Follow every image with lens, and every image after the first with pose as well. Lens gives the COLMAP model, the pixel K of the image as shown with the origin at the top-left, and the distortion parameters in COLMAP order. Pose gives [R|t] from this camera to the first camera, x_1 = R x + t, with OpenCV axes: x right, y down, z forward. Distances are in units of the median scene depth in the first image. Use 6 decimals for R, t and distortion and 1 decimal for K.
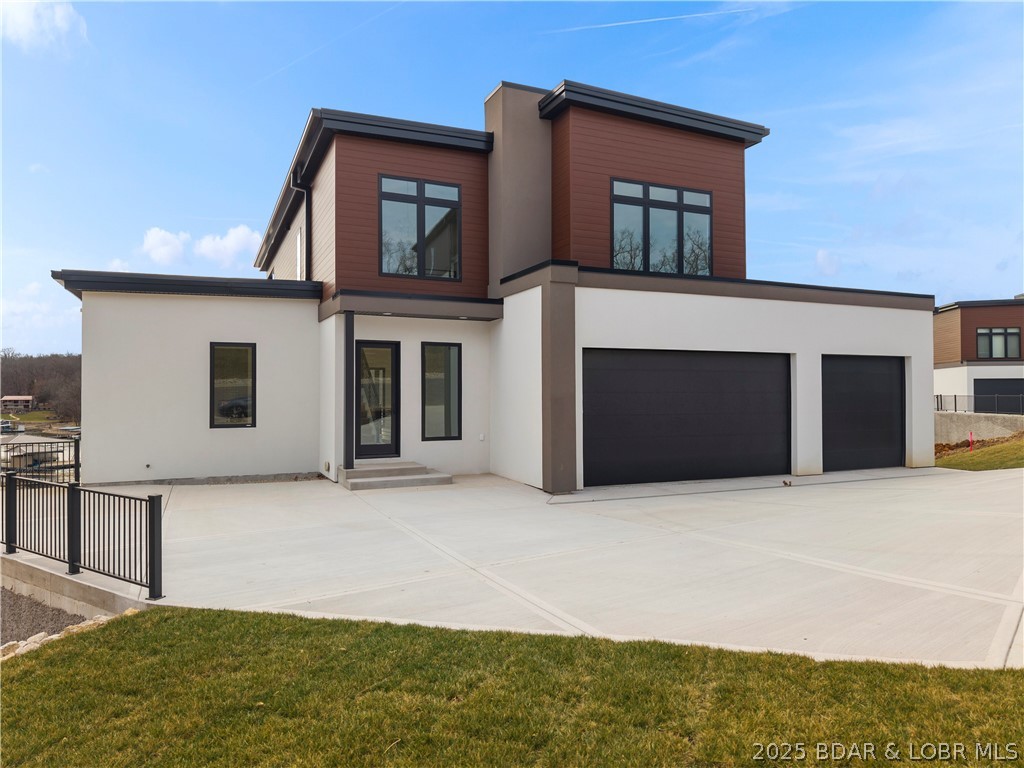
lens RADIAL K [[689.8, 0, 512.0], [0, 689.8, 384.0], [0, 0, 1]] dist [0.044564, -0.045915]
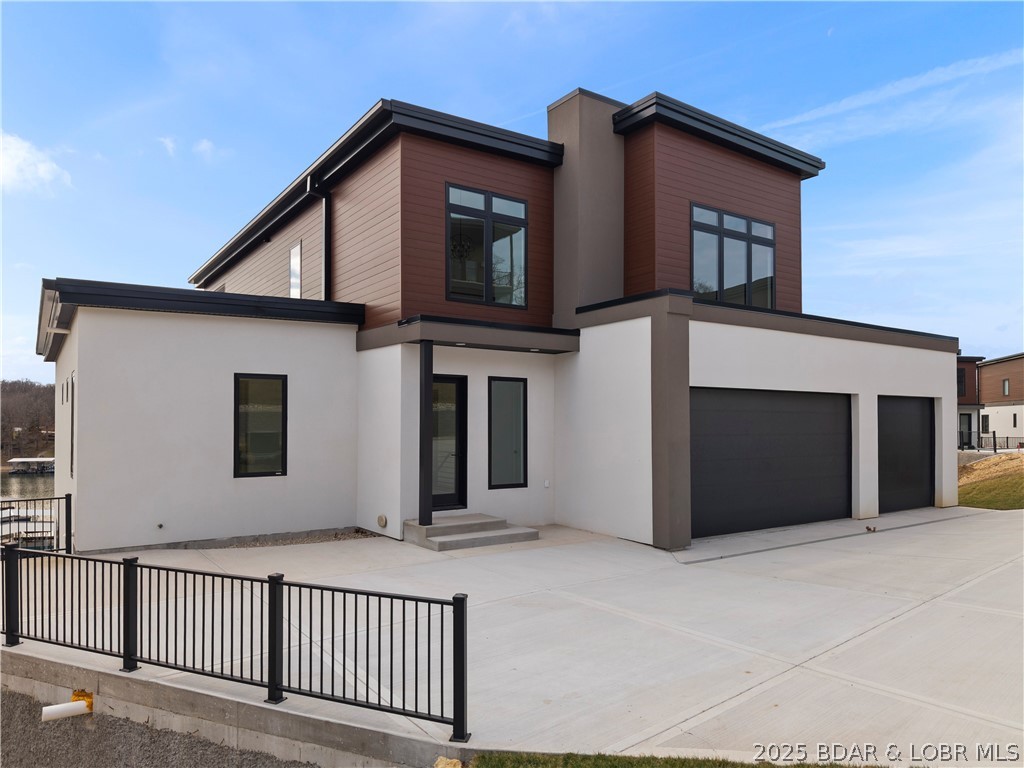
lens RADIAL K [[700.9, 0, 514.0], [0, 700.9, 412.0], [0, 0, 1]] dist [0.049317, -0.059376]
pose [[0.983351, 0.006384, 0.181607, -0.259659], [-0.005860, 0.999977, -0.003417, -0.013043], [-0.181624, 0.002295, 0.983365, 0.116372]]
